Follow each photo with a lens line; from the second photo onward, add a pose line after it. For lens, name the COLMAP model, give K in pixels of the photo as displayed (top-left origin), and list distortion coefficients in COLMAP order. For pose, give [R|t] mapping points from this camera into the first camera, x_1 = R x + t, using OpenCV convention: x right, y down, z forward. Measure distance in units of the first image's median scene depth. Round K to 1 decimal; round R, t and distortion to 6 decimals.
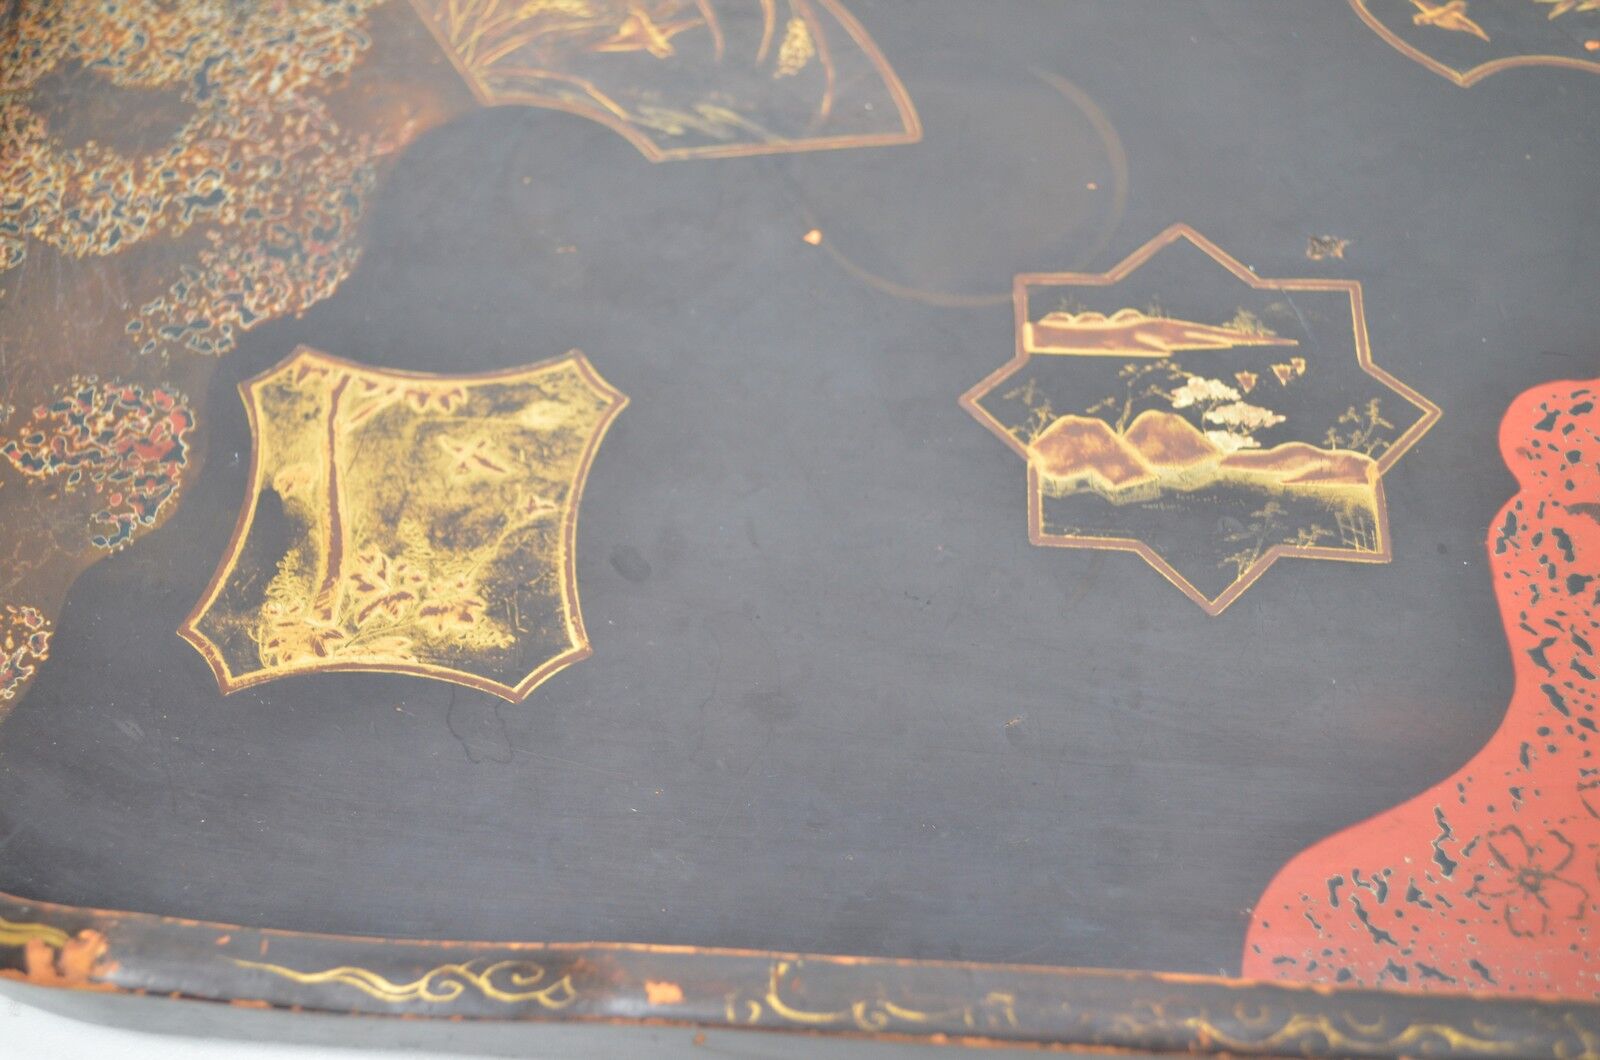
lens RADIAL K [[1776.5, 0, 787.4], [0, 1776.5, 528.7], [0, 0, 1]] dist [-0.052709, 0.000000]
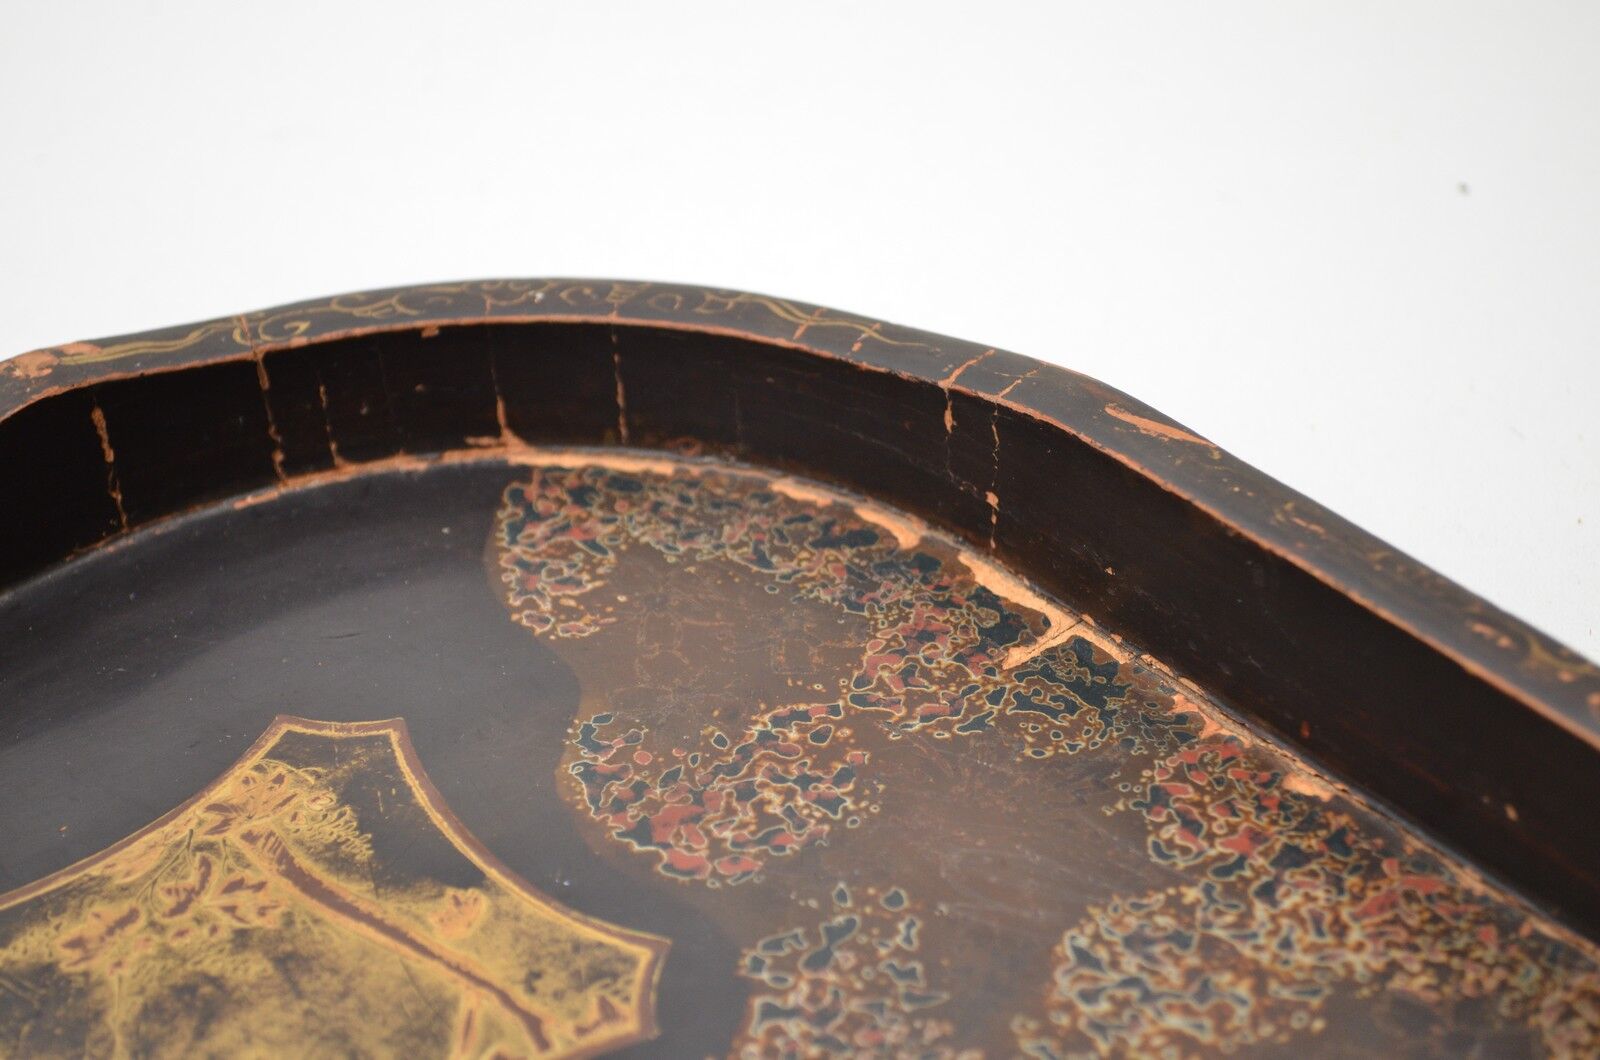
lens RADIAL K [[2838.5, 0, 798.0], [0, 2838.5, 524.1], [0, 0, 1]] dist [0.008895, 0.000000]
pose [[-0.700113, 0.477601, -0.530791, 0.112041], [-0.599734, 0.010099, 0.800135, -0.898752], [0.387505, 0.878519, 0.279363, 0.615862]]
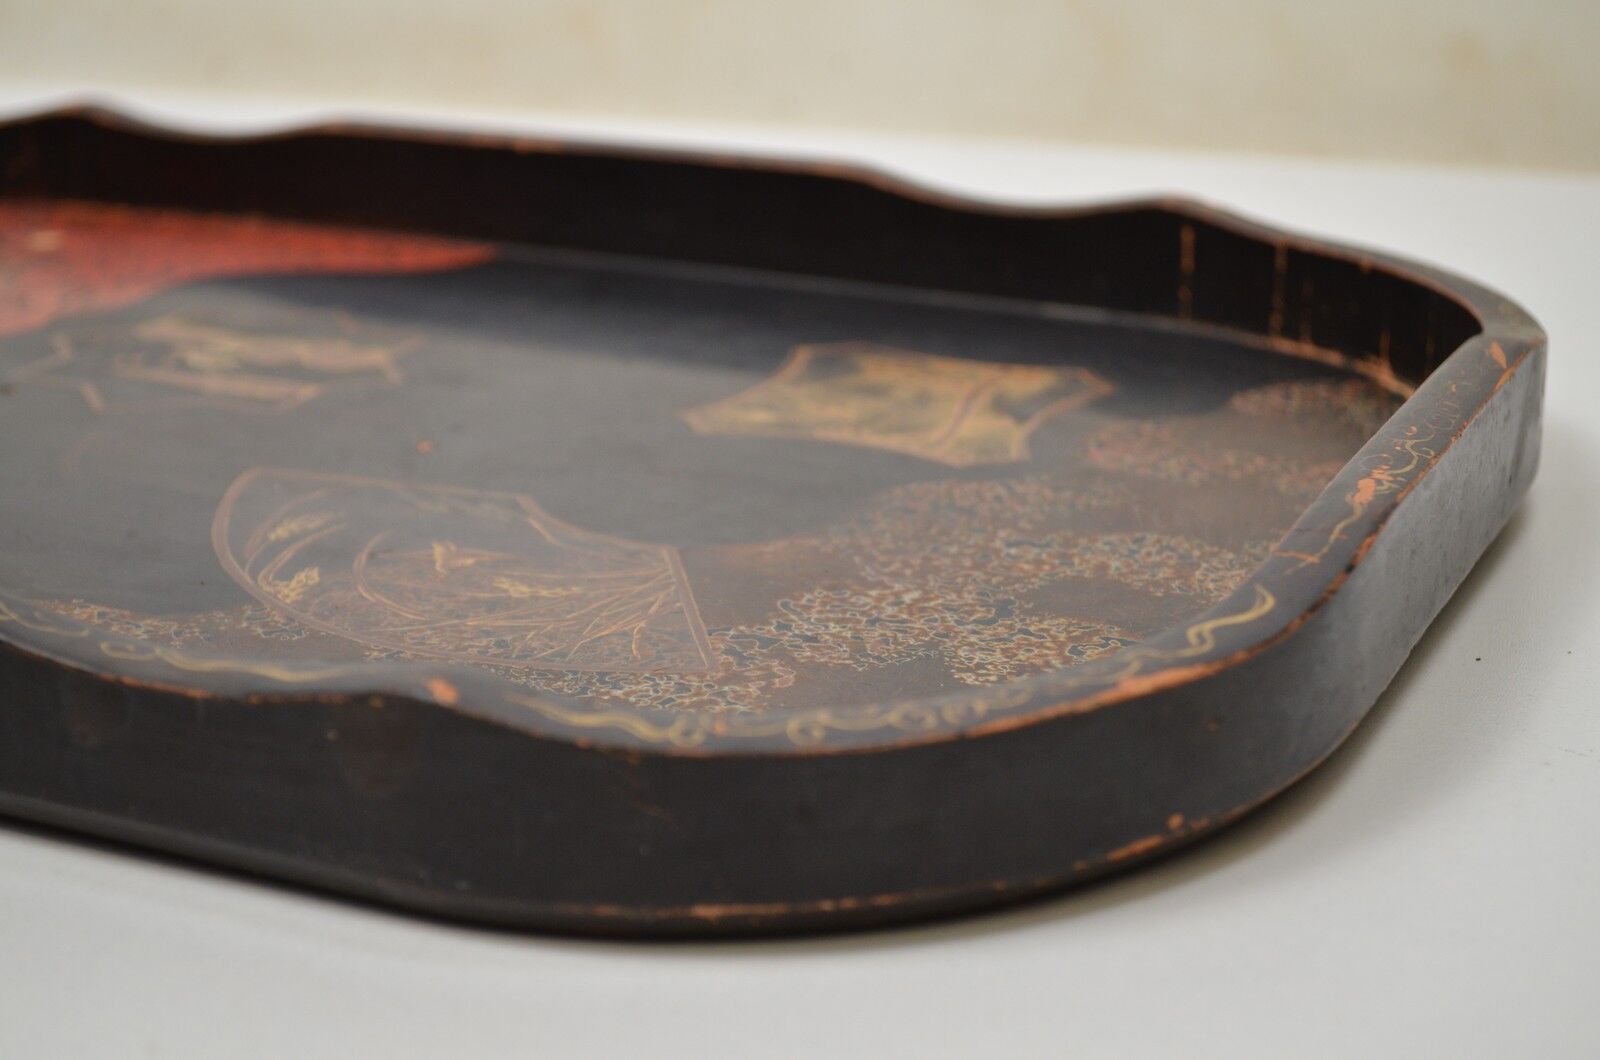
lens RADIAL K [[2838.5, 0, 800.6], [0, 2838.5, 532.1], [0, 0, 1]] dist [0.008895, 0.000000]
pose [[-0.926945, -0.097614, 0.362278, -0.770029], [0.335815, 0.214793, 0.917111, -1.567519], [-0.167337, 0.971769, -0.166321, 1.325437]]
